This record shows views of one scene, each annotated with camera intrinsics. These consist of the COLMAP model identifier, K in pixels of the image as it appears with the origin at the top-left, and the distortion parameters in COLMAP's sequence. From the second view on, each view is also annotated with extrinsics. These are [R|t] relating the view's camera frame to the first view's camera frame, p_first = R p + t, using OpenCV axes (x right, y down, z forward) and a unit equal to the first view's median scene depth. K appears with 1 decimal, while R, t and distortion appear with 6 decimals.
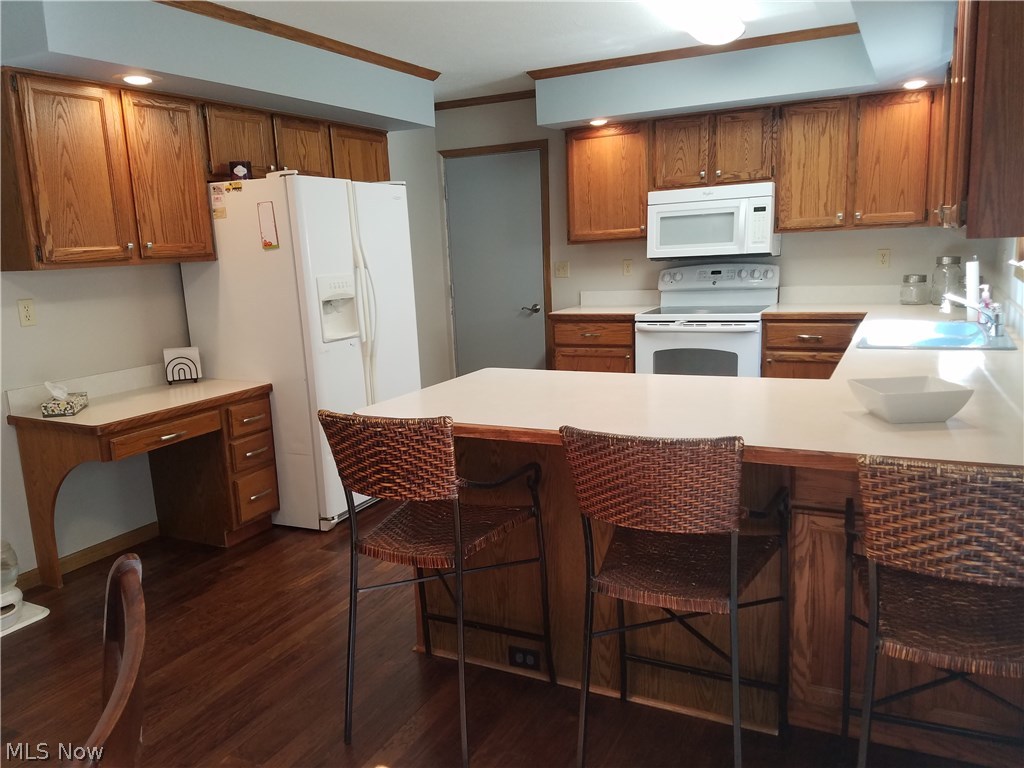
lens RADIAL K [[776.9, 0, 509.1], [0, 776.9, 401.7], [0, 0, 1]] dist [0.096179, -0.155591]
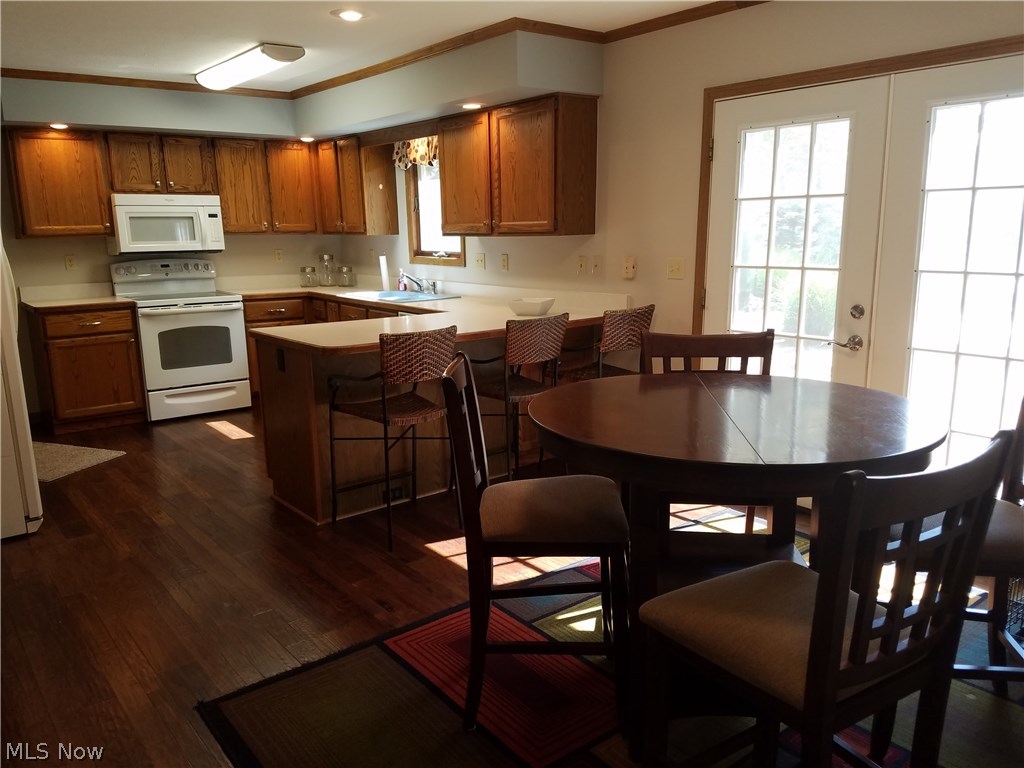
lens RADIAL K [[776.9, 0, 522.8], [0, 776.9, 389.4], [0, 0, 1]] dist [0.096179, -0.155591]
pose [[0.403072, -0.146523, 0.903363, -0.671399], [0.174307, 0.981322, 0.081393, 0.017550], [-0.898415, 0.124655, 0.421083, 0.035135]]
